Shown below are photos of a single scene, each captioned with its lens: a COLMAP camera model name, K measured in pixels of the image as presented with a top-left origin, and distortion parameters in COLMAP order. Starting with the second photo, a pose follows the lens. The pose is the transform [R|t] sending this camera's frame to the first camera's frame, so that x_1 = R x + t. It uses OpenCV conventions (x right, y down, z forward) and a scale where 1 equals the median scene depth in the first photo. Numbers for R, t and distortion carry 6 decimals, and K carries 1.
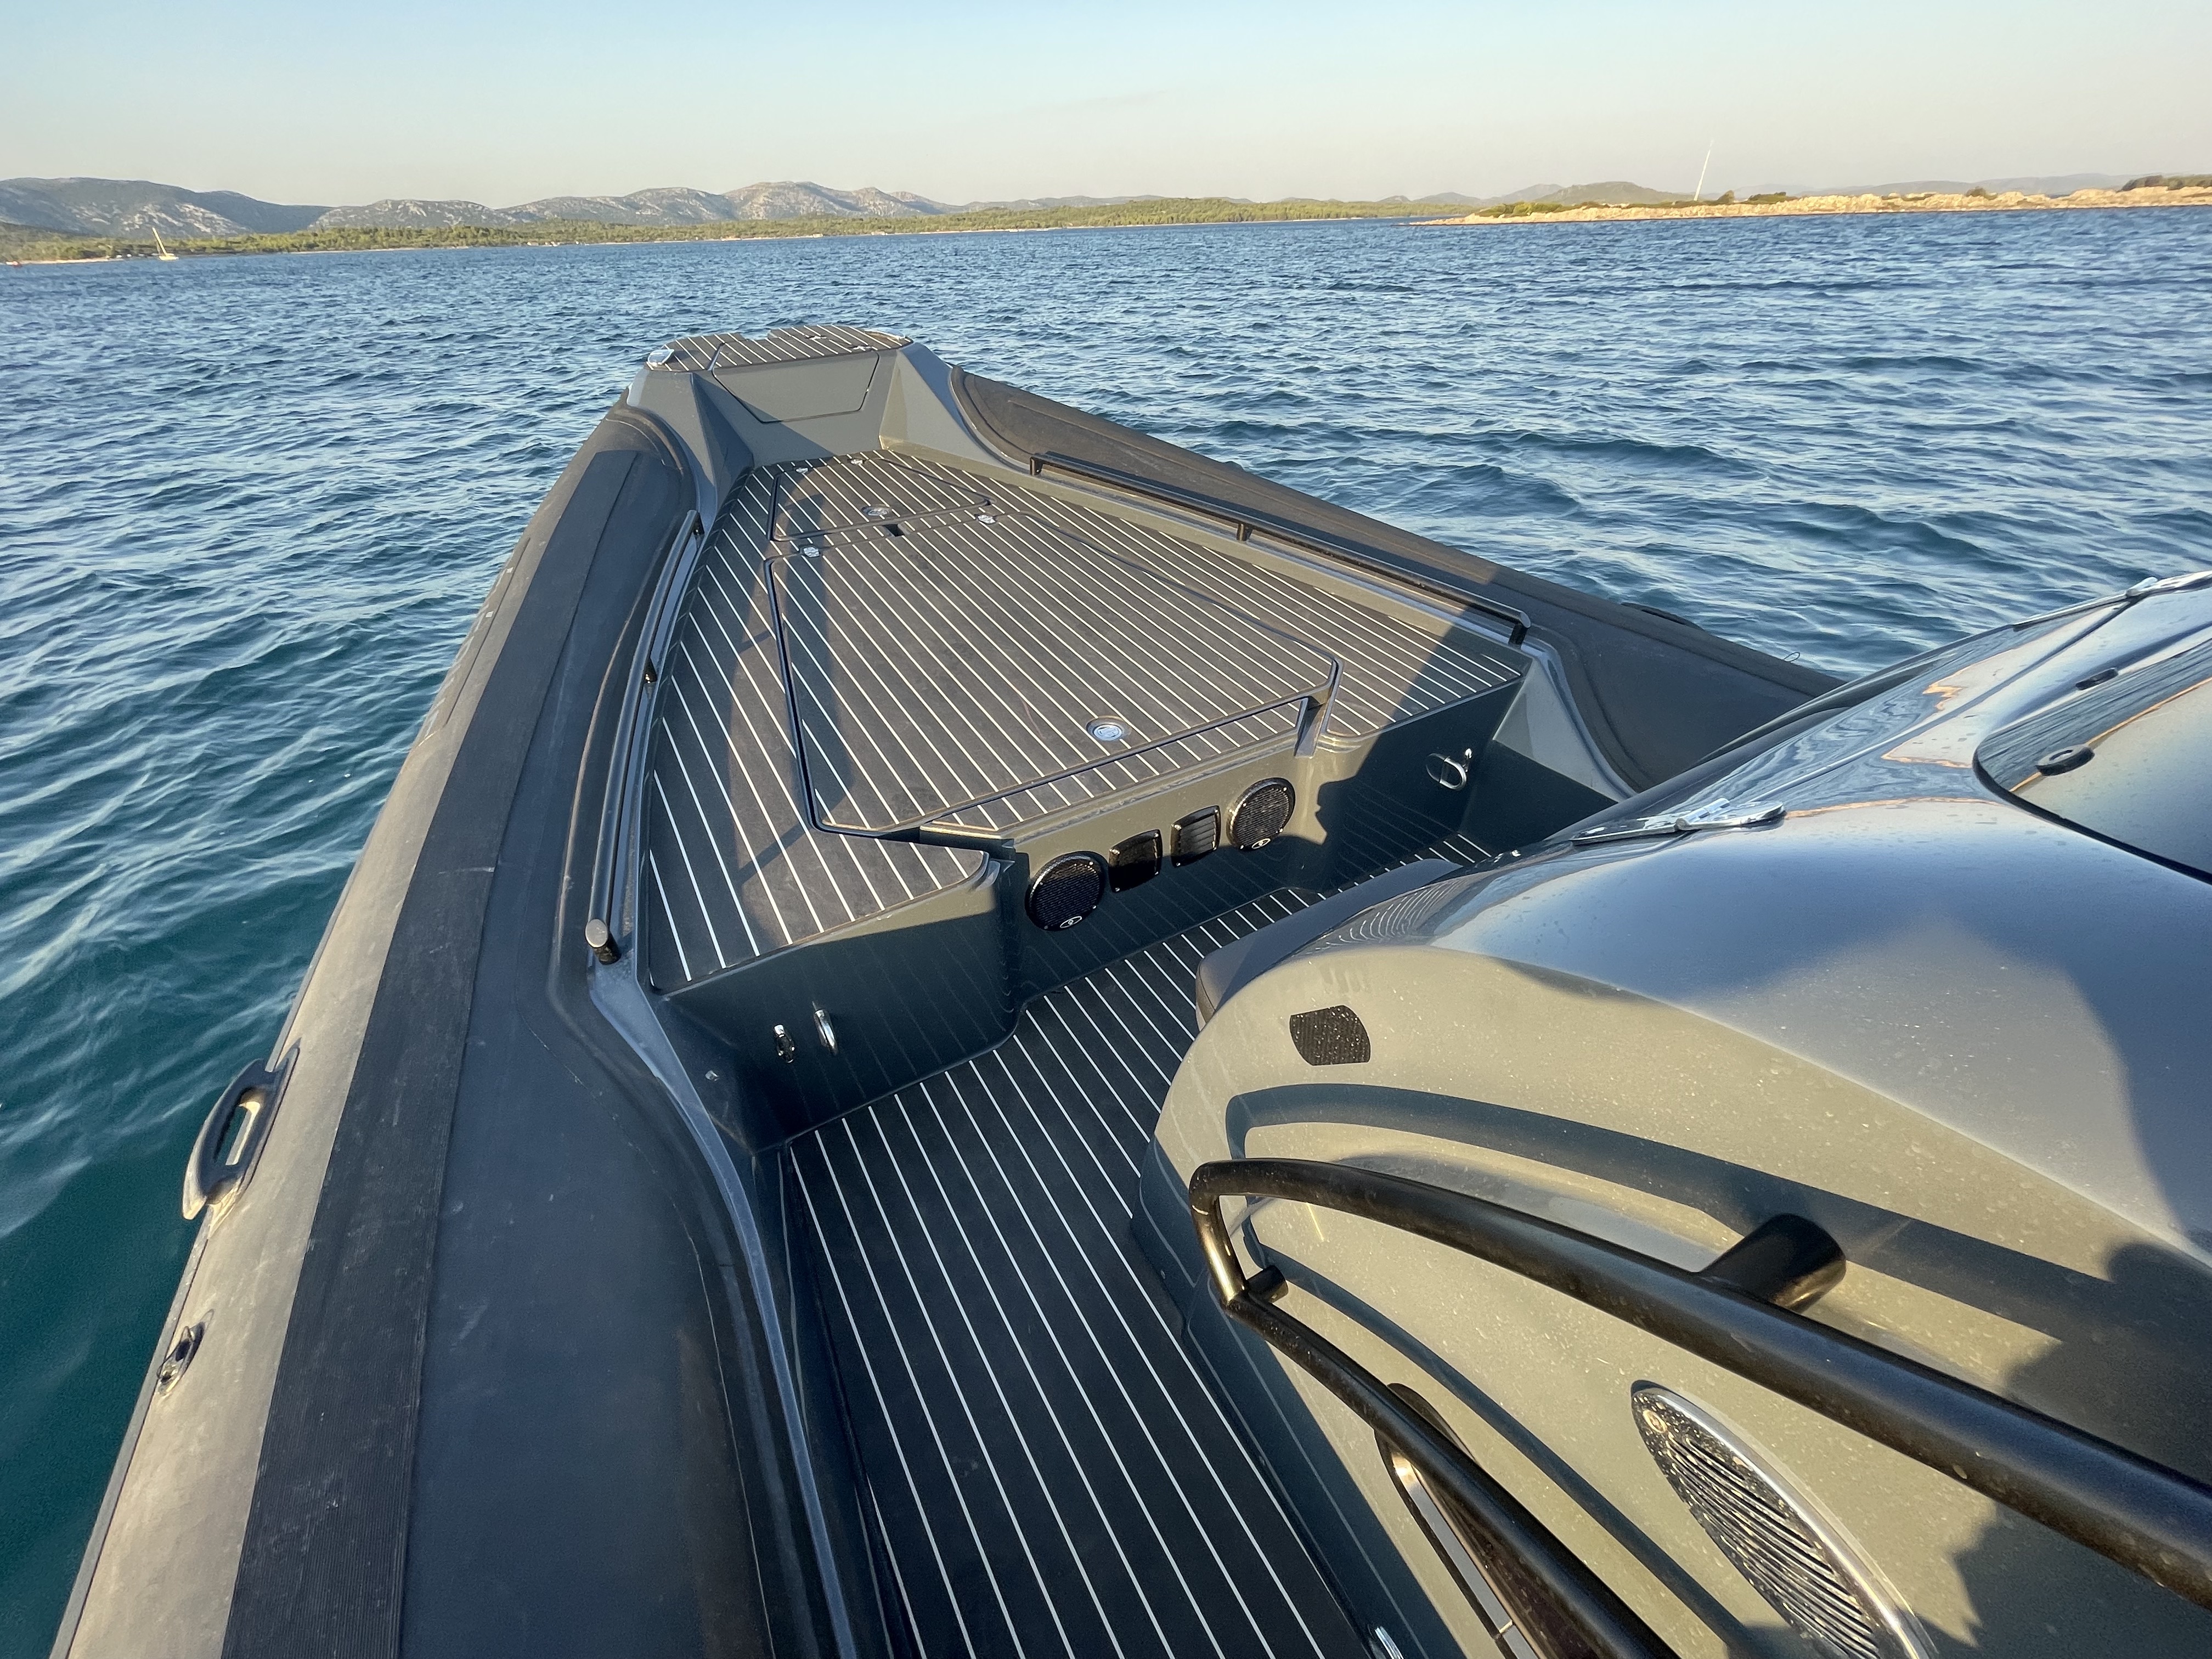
lens RADIAL K [[883.3, 0, 1106.0], [0, 883.3, 829.5], [0, 0, 1]] dist [-0.000358, -0.000007]
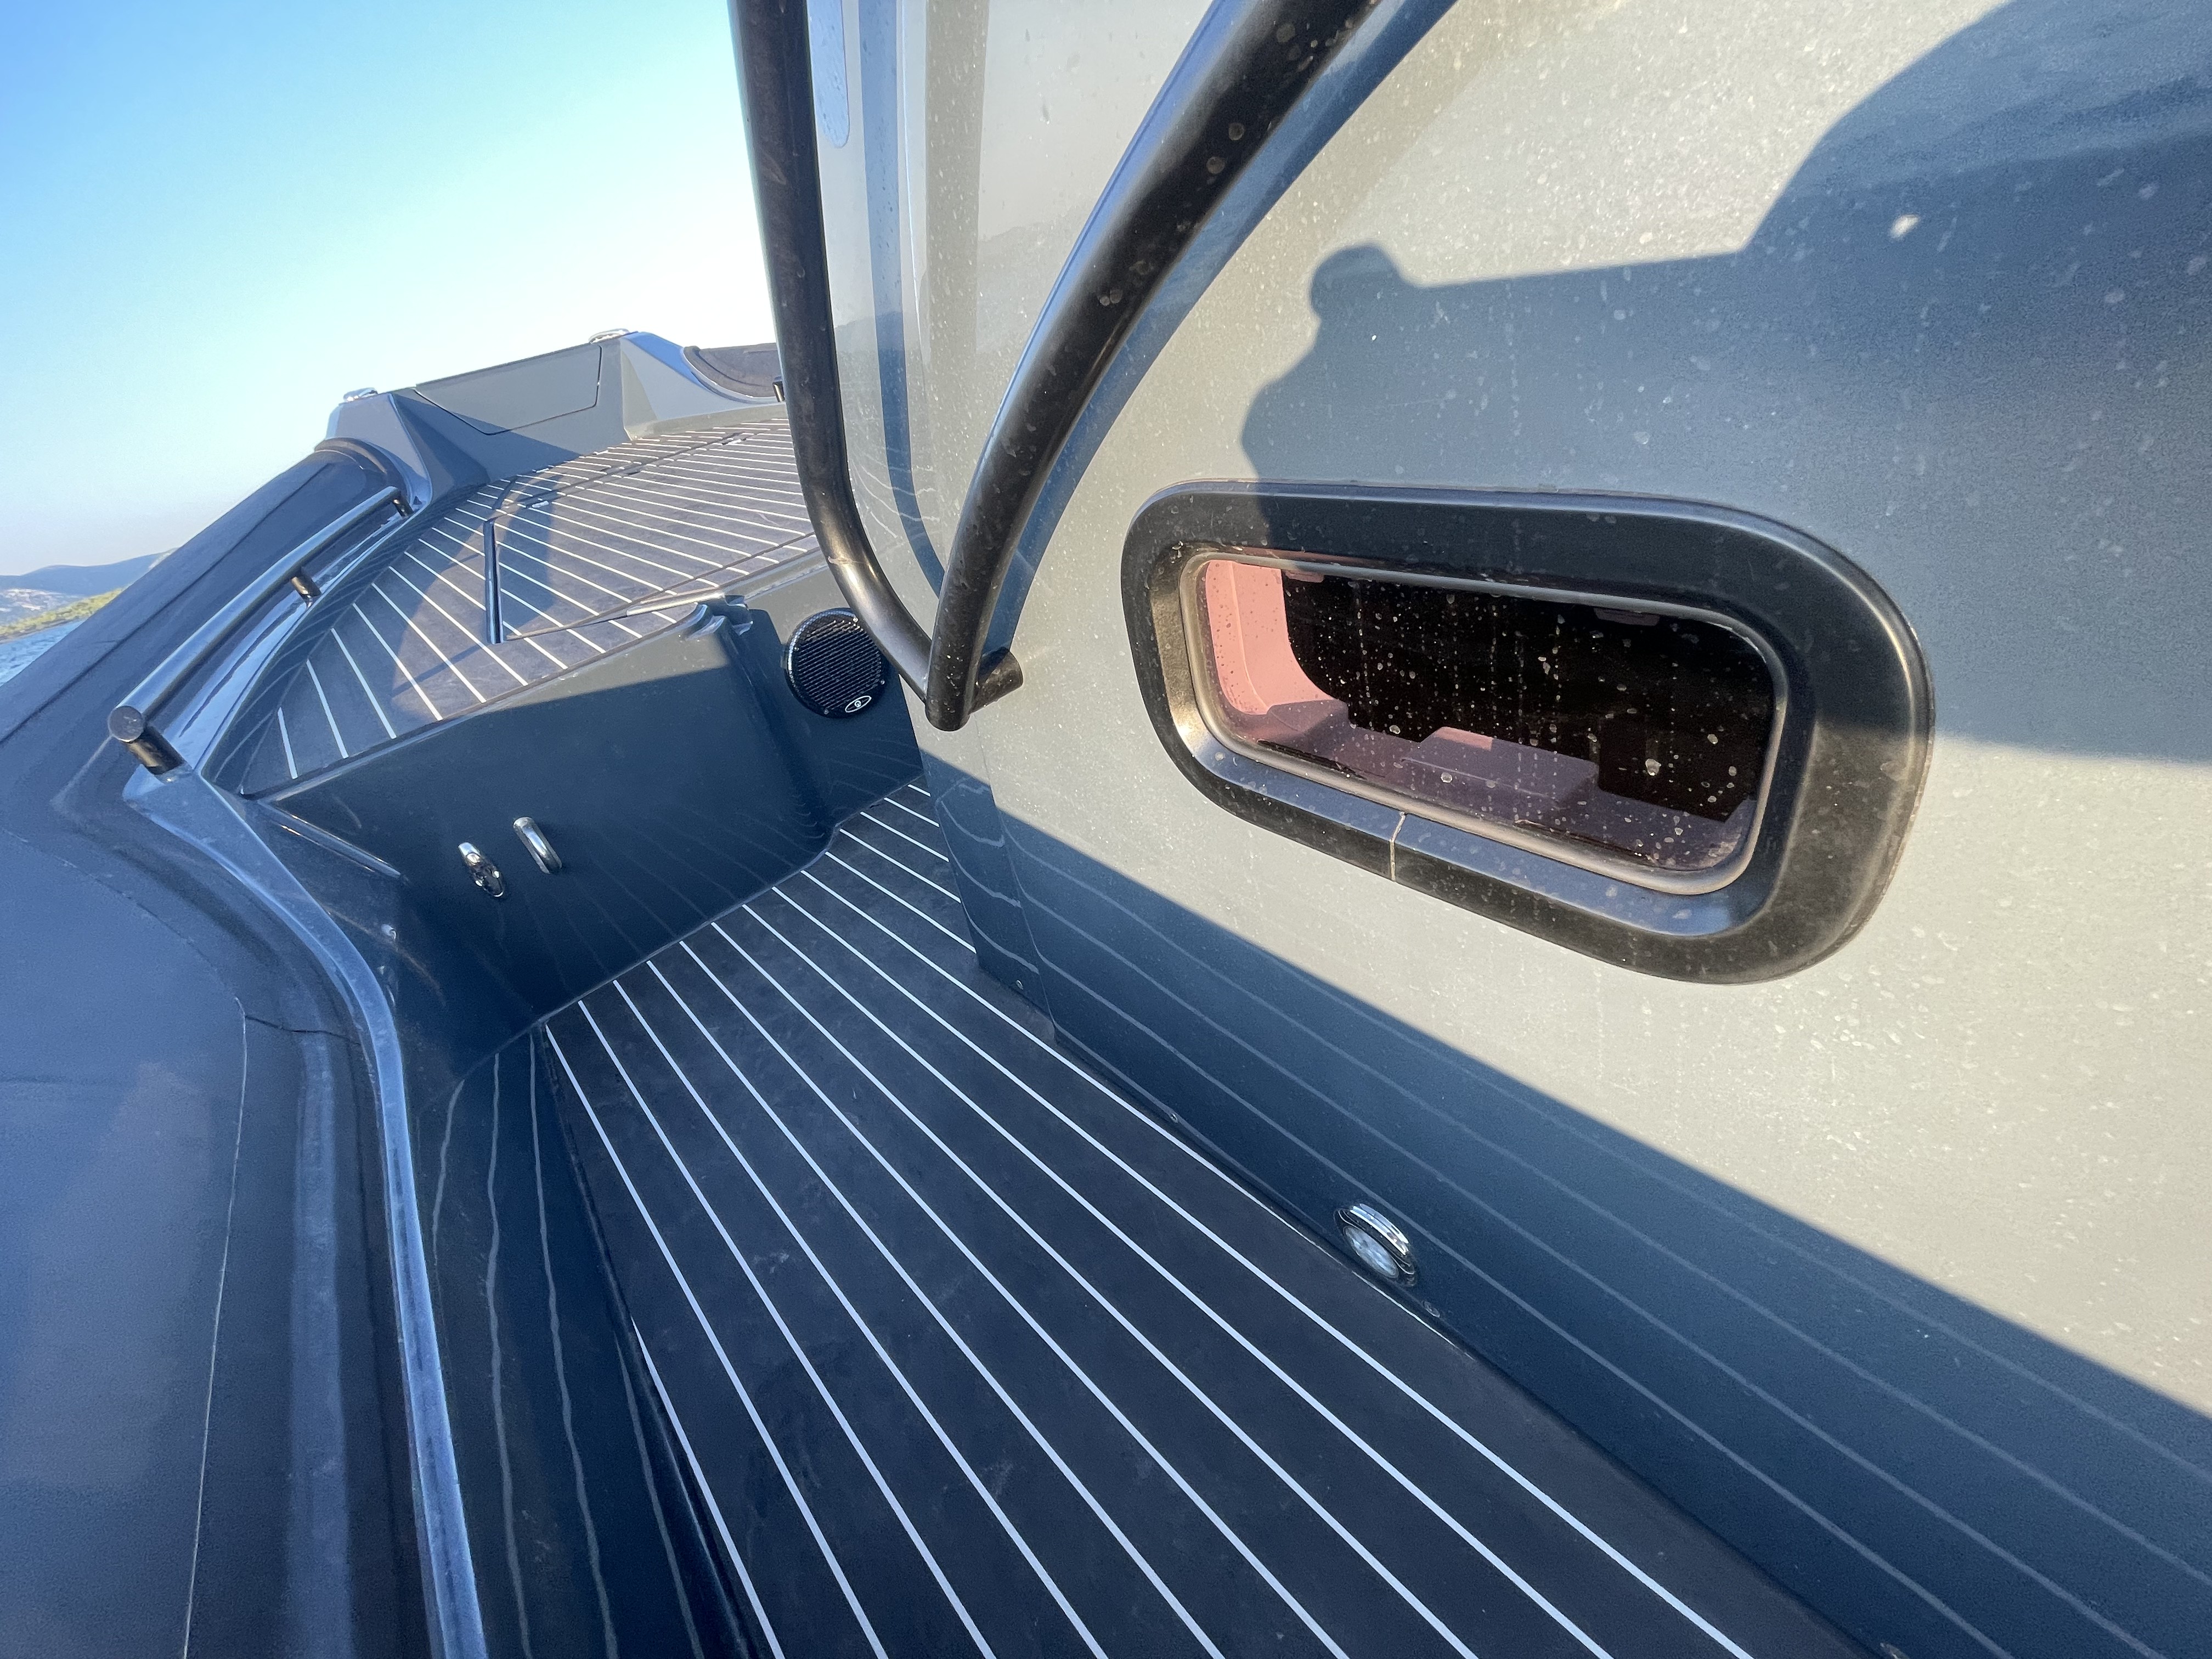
lens RADIAL K [[883.3, 0, 1106.0], [0, 883.3, 829.5], [0, 0, 1]] dist [-0.000358, -0.000007]
pose [[0.957156, -0.282930, 0.061660, 0.110779], [0.287881, 0.952719, -0.097214, 0.406493], [-0.031240, 0.110800, 0.993352, 0.196319]]
